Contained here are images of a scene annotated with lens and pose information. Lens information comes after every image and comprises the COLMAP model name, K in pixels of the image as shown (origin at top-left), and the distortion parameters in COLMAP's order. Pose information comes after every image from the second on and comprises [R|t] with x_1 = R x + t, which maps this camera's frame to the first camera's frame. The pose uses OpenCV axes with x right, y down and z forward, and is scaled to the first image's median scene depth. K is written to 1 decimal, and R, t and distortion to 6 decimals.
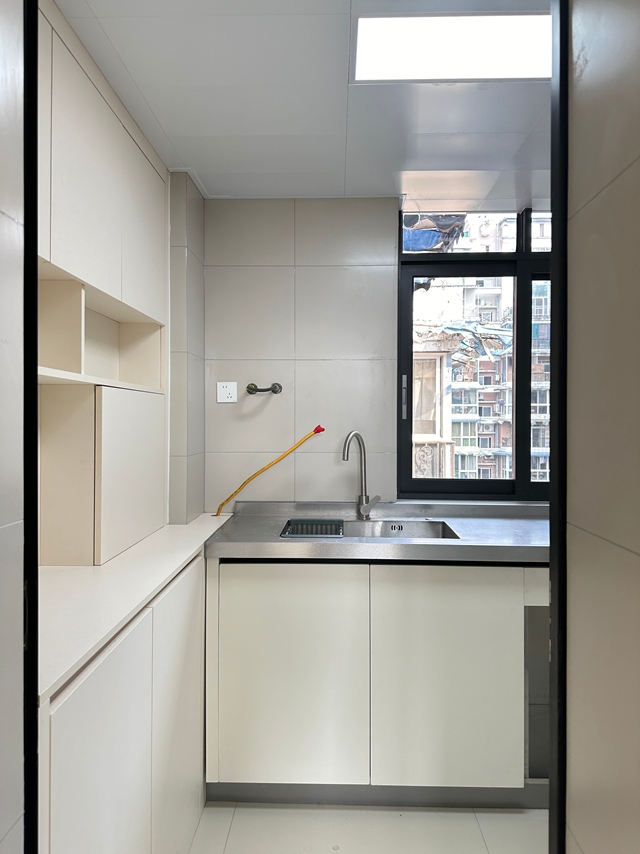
lens RADIAL K [[593.6, 0, 322.0], [0, 593.6, 425.1], [0, 0, 1]] dist [0.062658, -0.075088]
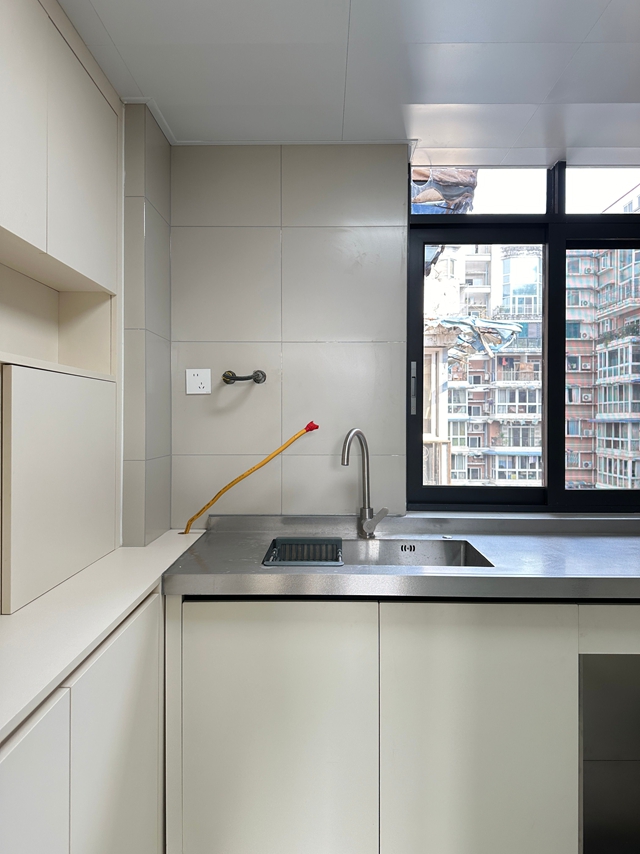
lens RADIAL K [[593.6, 0, 319.4], [0, 593.6, 425.0], [0, 0, 1]] dist [0.062658, -0.075088]
pose [[0.999874, -0.000626, 0.015886, -0.007034], [0.000624, 1.000000, 0.000144, 0.004617], [-0.015886, -0.000134, 0.999874, 0.183548]]
